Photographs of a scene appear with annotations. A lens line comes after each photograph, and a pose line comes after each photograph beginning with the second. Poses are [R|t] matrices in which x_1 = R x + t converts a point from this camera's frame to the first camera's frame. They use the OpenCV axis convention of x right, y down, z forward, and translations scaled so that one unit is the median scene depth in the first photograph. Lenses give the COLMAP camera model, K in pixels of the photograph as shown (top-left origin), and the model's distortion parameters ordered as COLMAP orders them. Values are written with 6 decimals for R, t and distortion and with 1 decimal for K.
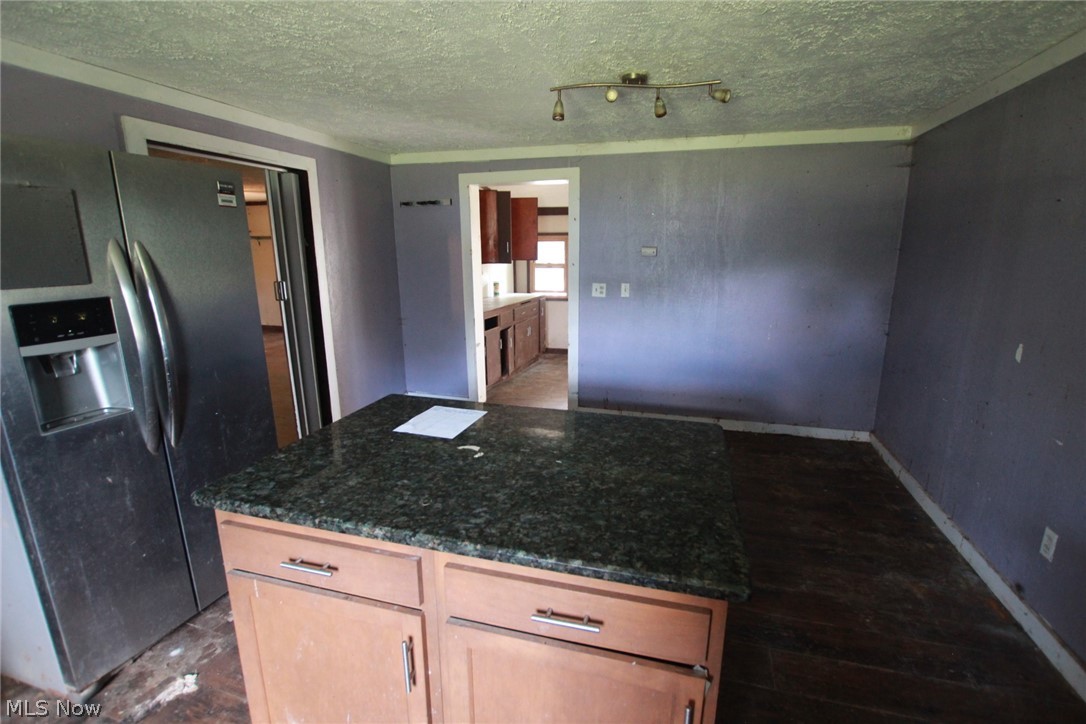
lens RADIAL K [[538.7, 0, 543.7], [0, 538.7, 366.6], [0, 0, 1]] dist [-0.020010, 0.000338]
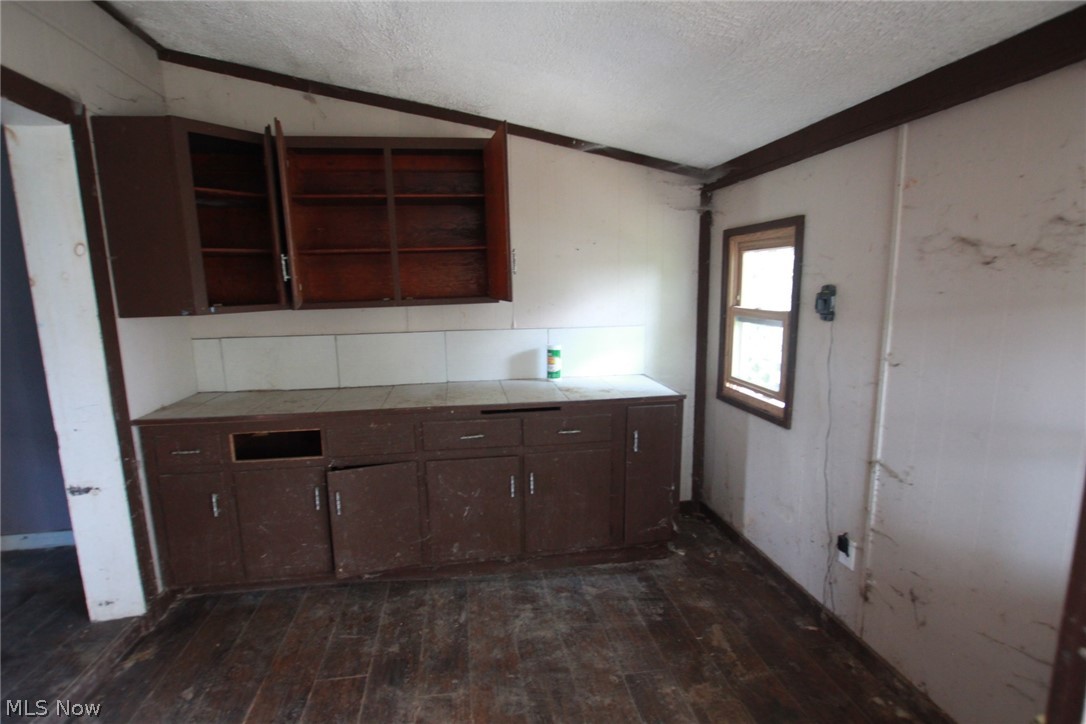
lens RADIAL K [[538.7, 0, 543.7], [0, 538.7, 366.6], [0, 0, 1]] dist [-0.020010, 0.000338]
pose [[0.436830, 0.146757, -0.887492, 0.268653], [-0.176965, 0.981342, 0.075172, -0.157750], [0.881965, 0.124217, 0.454651, 0.727528]]
